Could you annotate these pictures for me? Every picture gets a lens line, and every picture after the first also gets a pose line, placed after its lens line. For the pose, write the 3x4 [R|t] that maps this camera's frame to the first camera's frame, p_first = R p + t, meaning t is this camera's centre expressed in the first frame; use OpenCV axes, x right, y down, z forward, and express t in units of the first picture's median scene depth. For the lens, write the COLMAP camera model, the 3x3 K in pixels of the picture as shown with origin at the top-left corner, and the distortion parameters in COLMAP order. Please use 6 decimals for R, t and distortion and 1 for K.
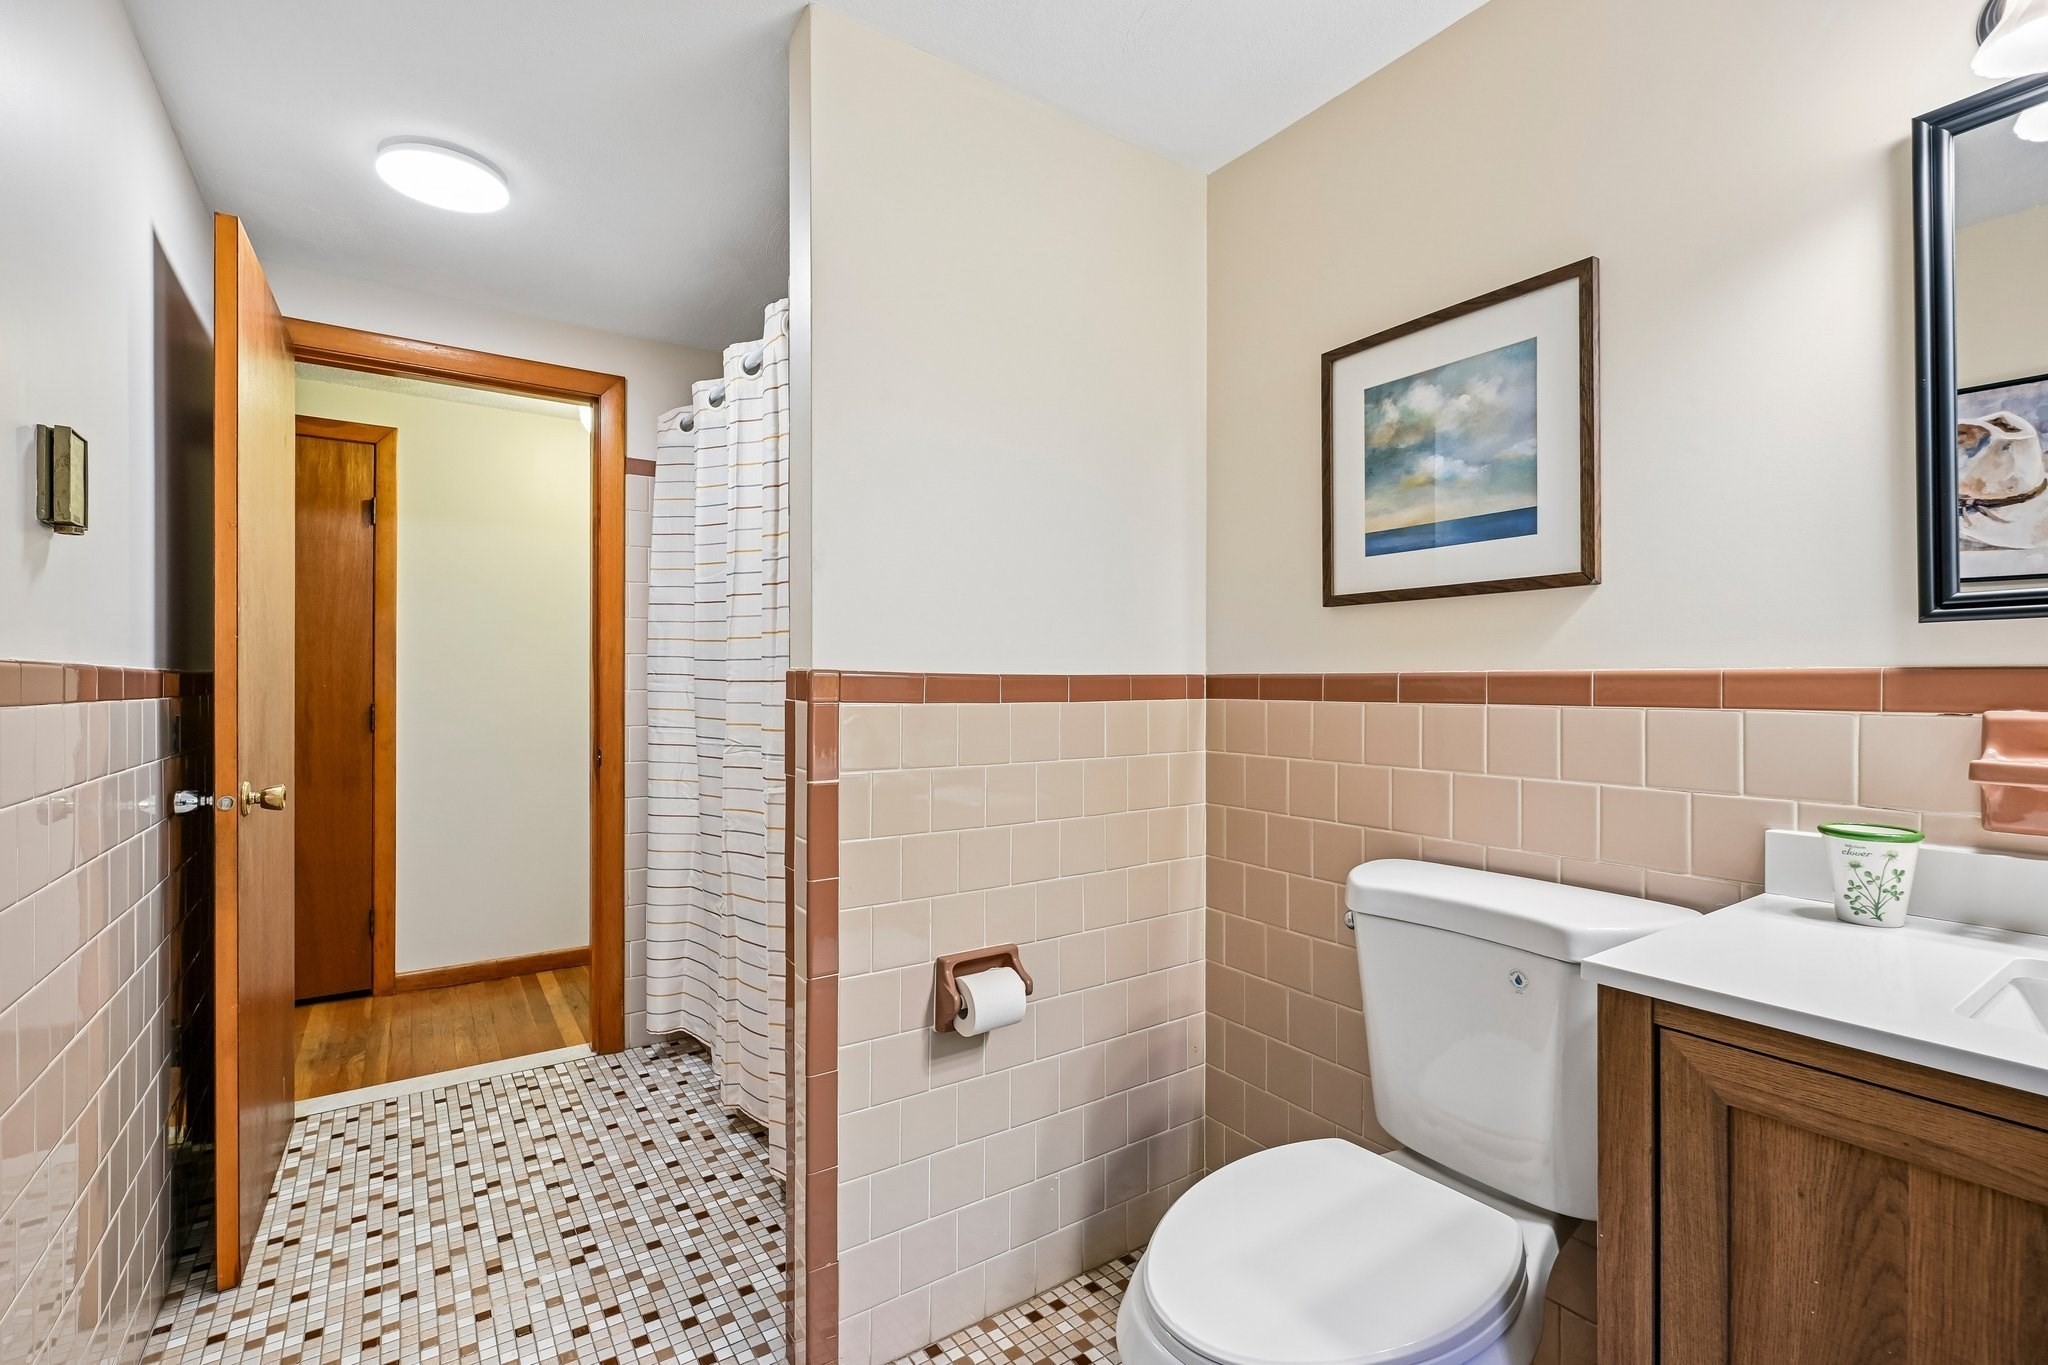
lens RADIAL K [[916.7, 0, 1023.5], [0, 916.7, 679.1], [0, 0, 1]] dist [0.002058, 0.000381]
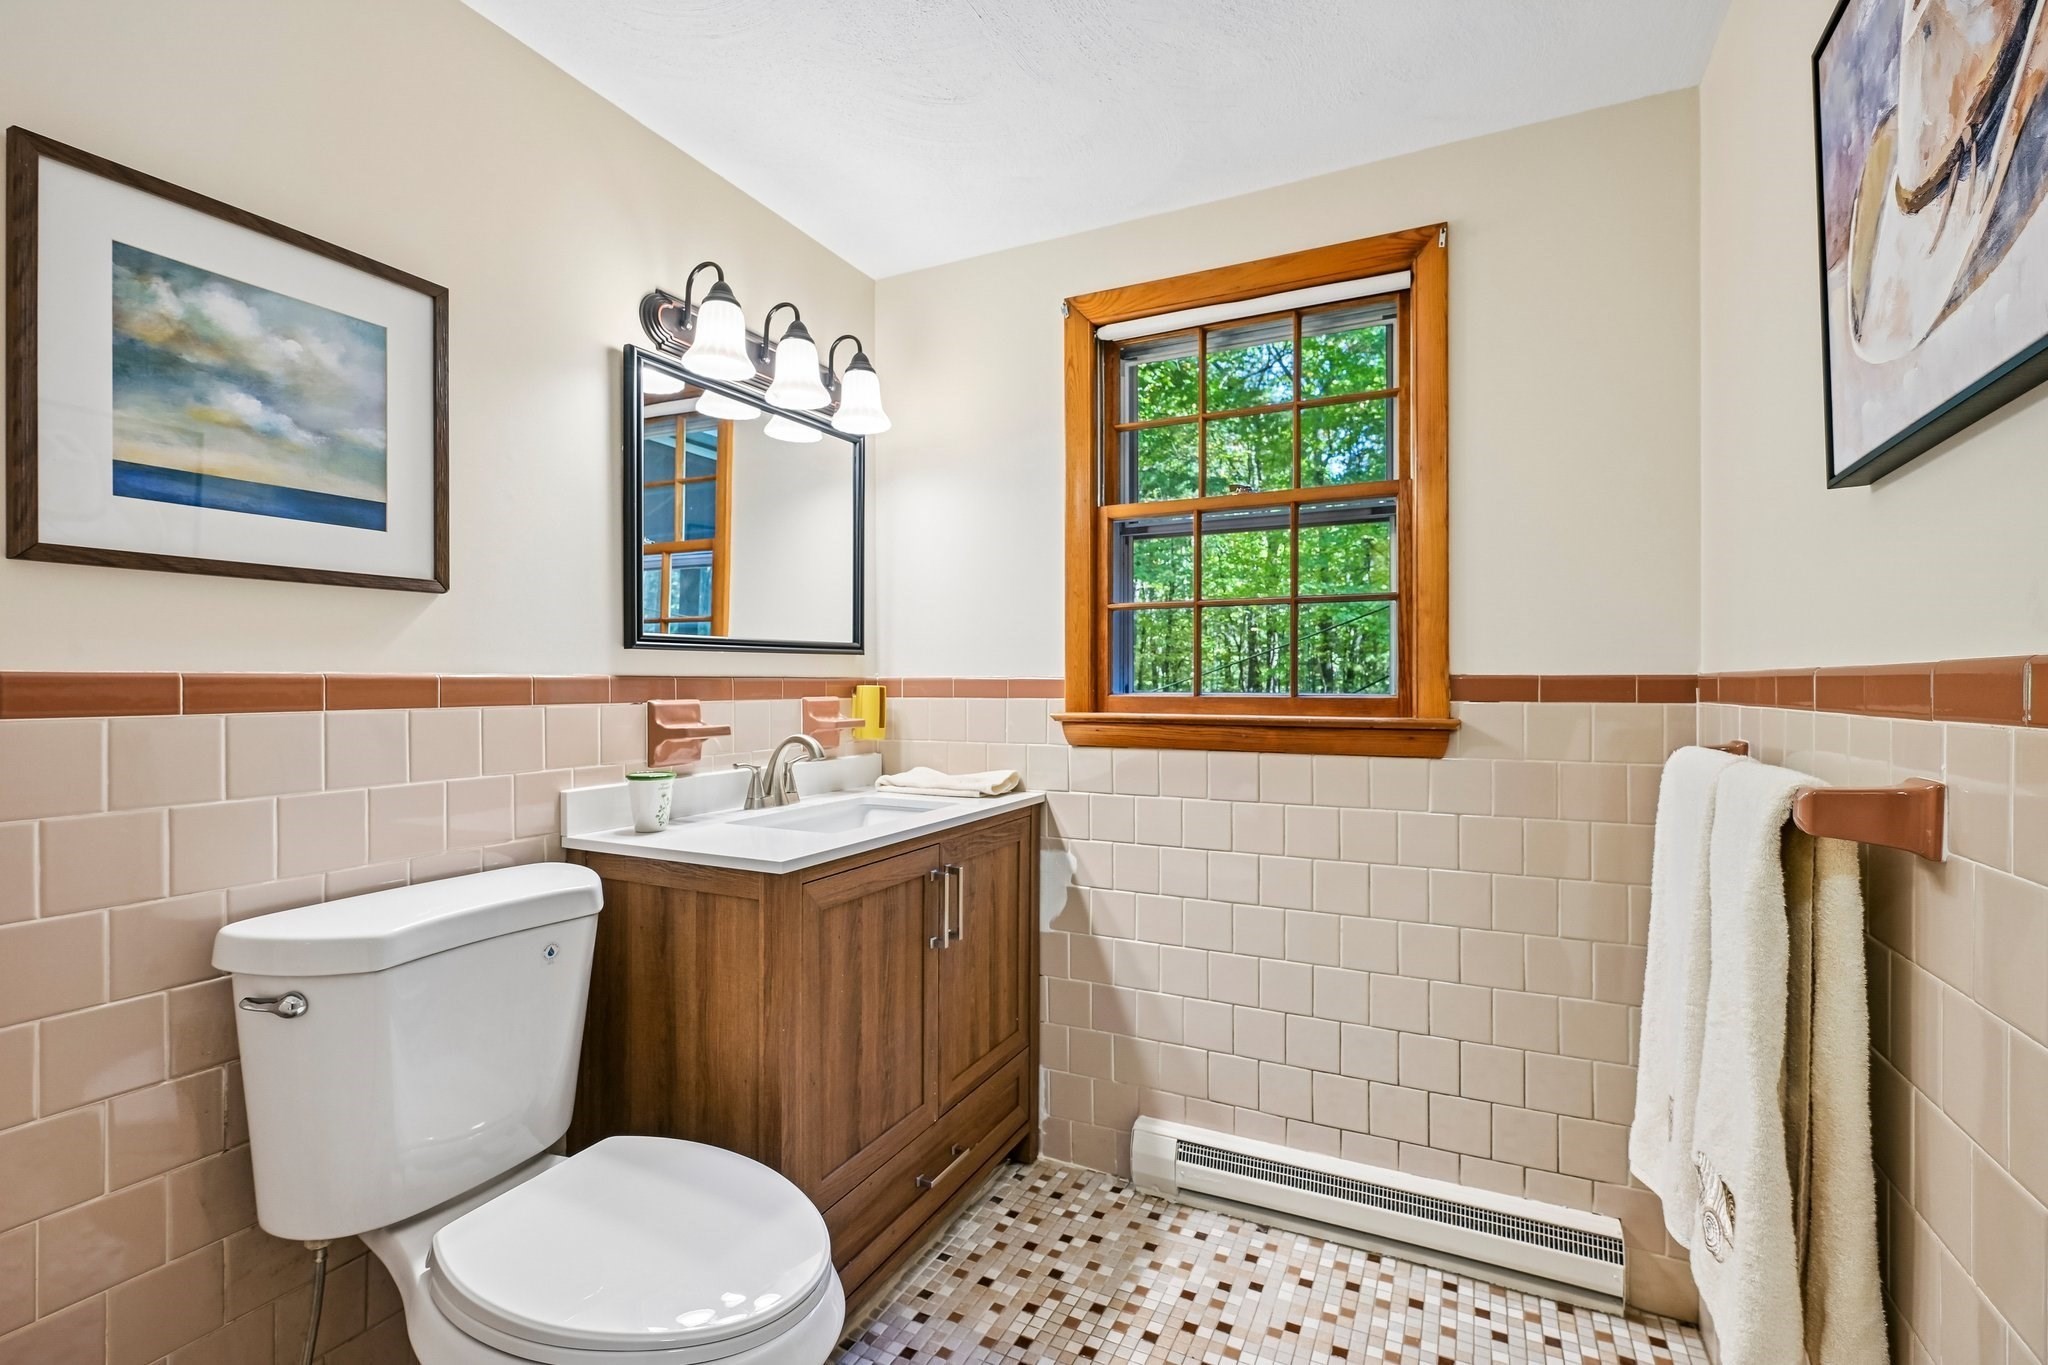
lens RADIAL K [[916.7, 0, 1023.5], [0, 916.7, 679.1], [0, 0, 1]] dist [0.002058, 0.000381]
pose [[-0.480303, 0.007078, 0.877074, -0.603416], [0.001283, 0.999972, -0.007367, 0.004799], [-0.877102, -0.002413, -0.480299, 0.869718]]
